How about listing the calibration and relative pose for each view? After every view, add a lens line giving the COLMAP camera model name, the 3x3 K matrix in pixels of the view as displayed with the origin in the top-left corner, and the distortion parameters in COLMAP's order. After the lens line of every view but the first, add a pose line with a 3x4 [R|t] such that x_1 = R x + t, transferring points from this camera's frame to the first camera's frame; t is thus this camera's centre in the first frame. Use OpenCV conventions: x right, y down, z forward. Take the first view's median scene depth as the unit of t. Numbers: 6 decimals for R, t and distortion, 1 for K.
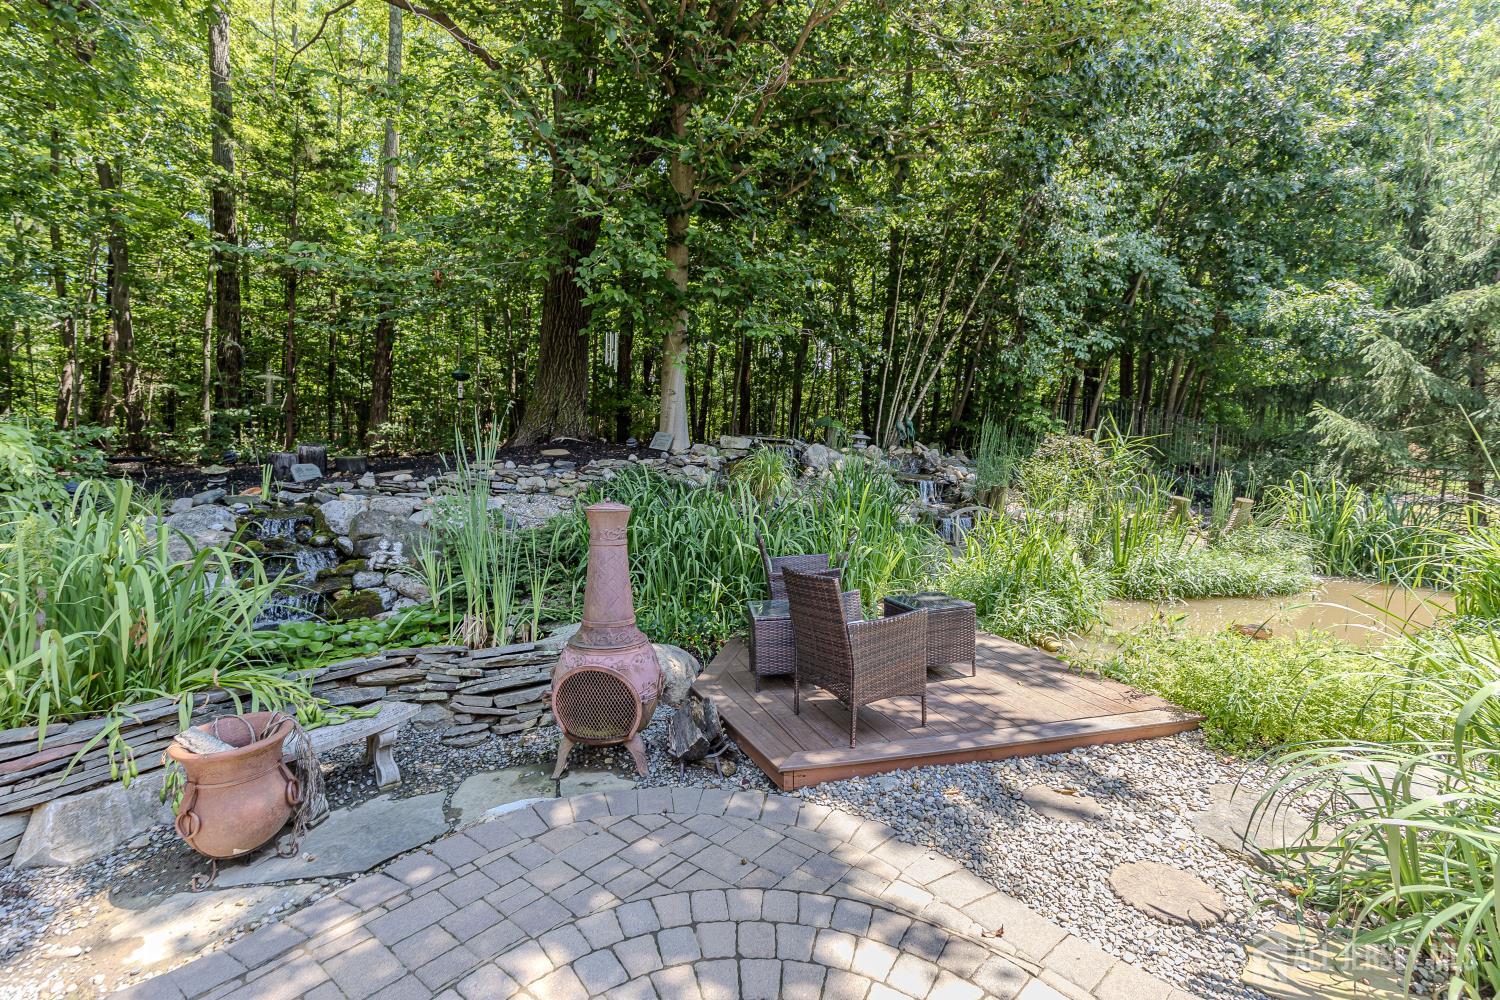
lens RADIAL K [[669.5, 0, 745.5], [0, 669.5, 496.7], [0, 0, 1]] dist [0.000977, -0.000316]
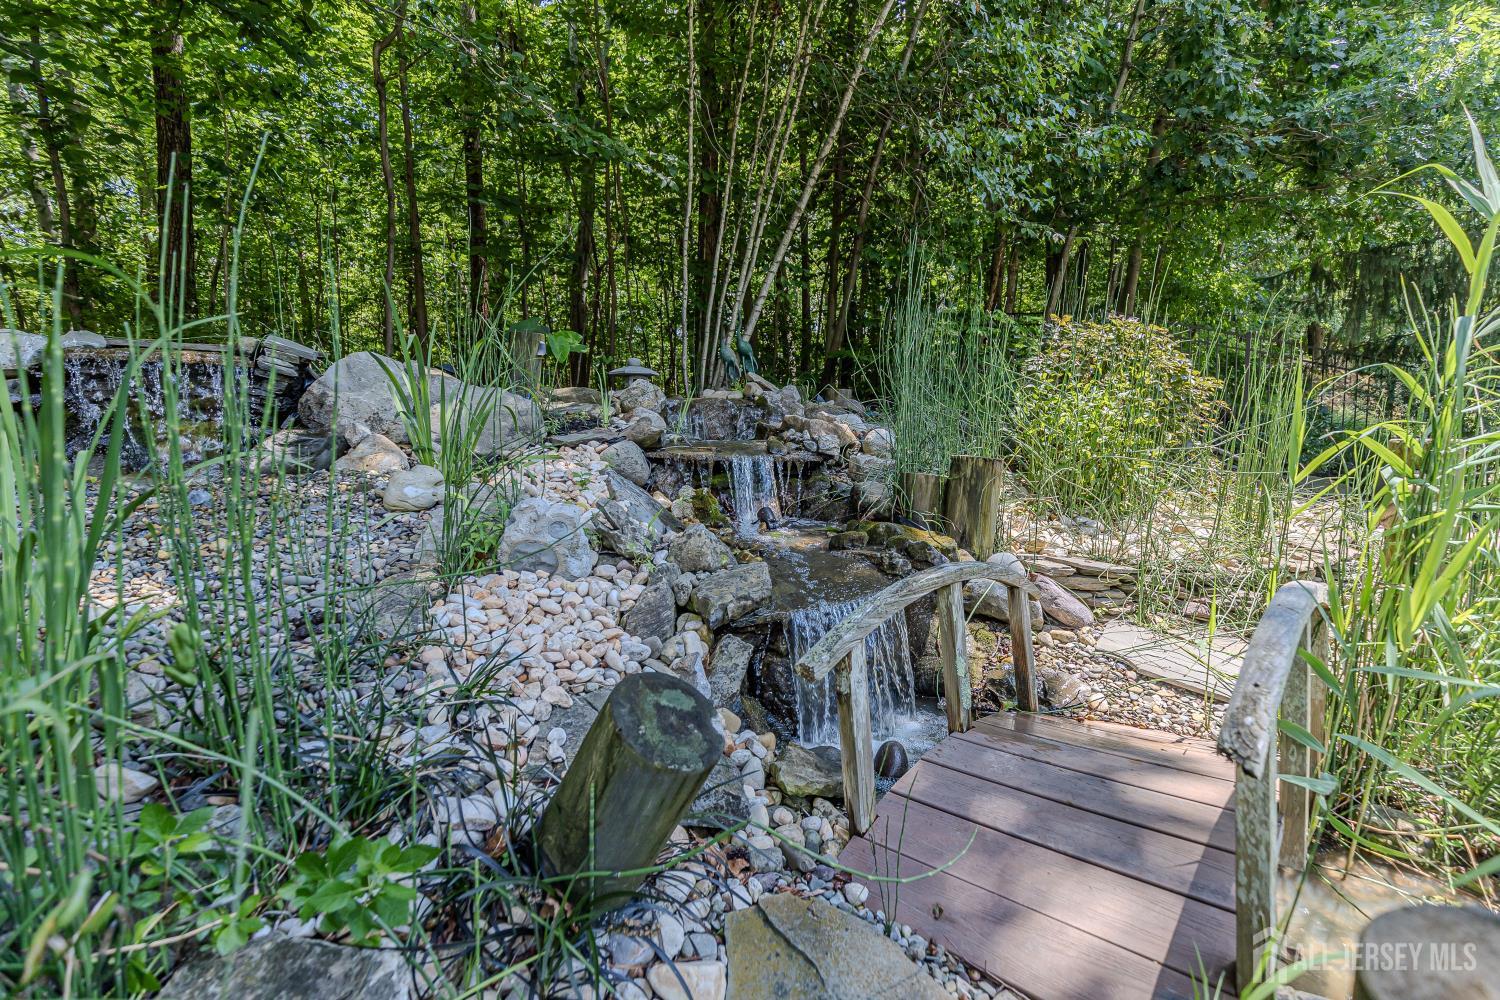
lens RADIAL K [[677.6, 0, 752.3], [0, 677.6, 496.4], [0, 0, 1]] dist [0.002480, 0.000262]
pose [[0.982453, -0.065814, 0.174510, 0.193278], [0.061831, 0.997689, 0.028170, -0.012000], [-0.175961, -0.016885, 0.984252, 0.615846]]
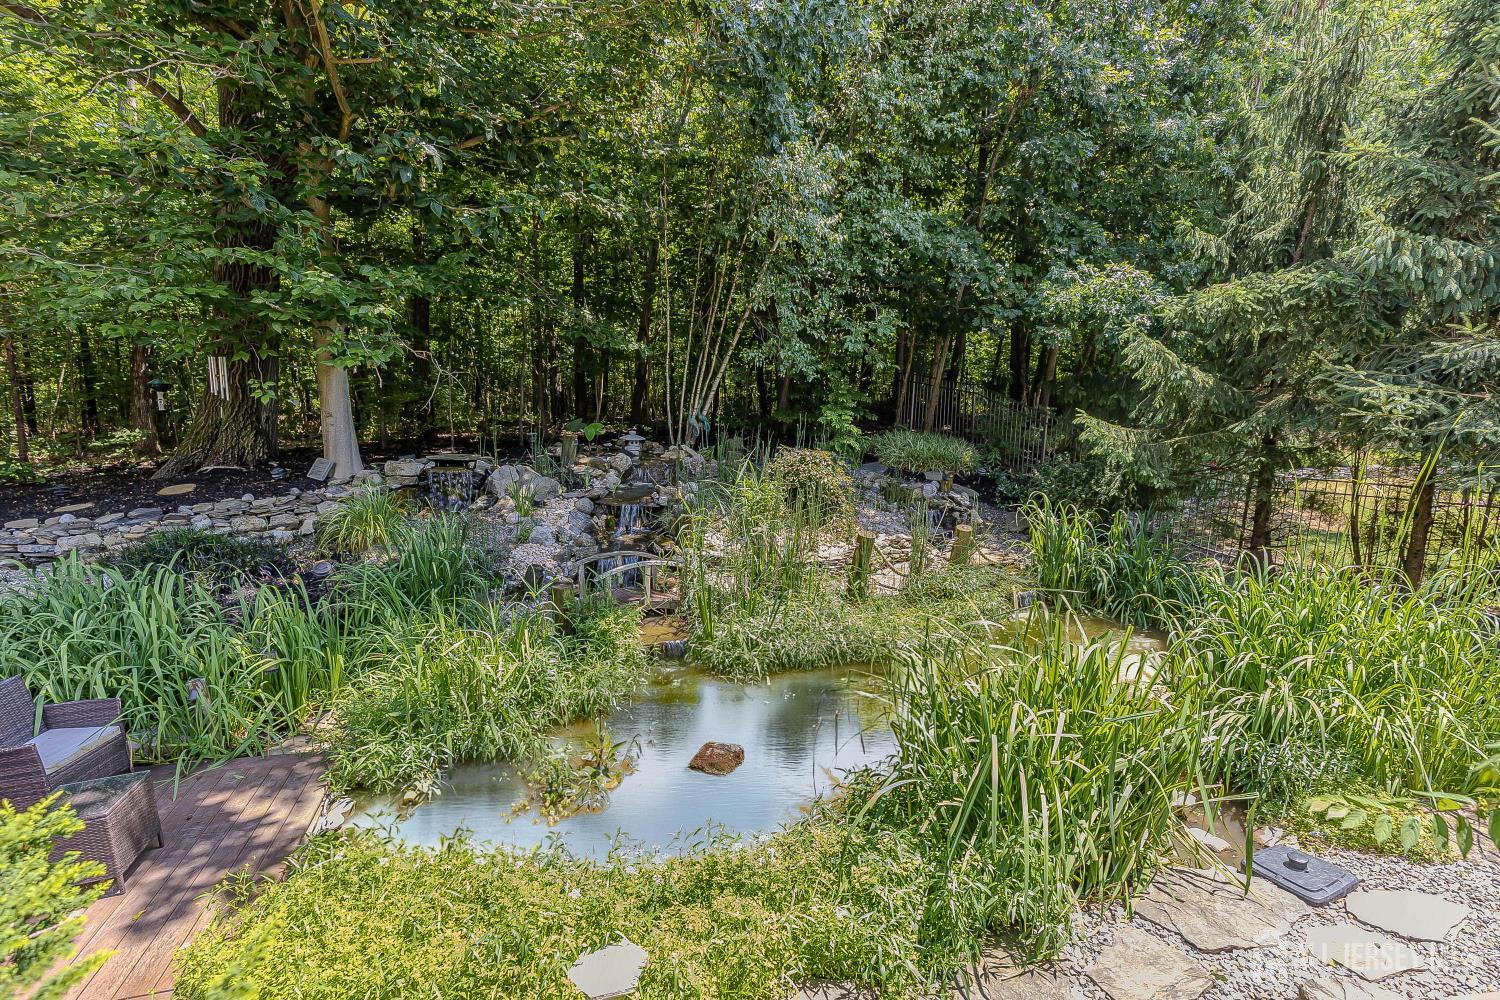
lens RADIAL K [[677.6, 0, 752.3], [0, 677.6, 496.4], [0, 0, 1]] dist [0.002480, 0.000262]
pose [[0.999592, -0.010953, -0.026369, 0.417863], [0.013226, 0.996067, 0.087612, -0.102562], [0.025306, -0.087925, 0.995806, 0.085290]]
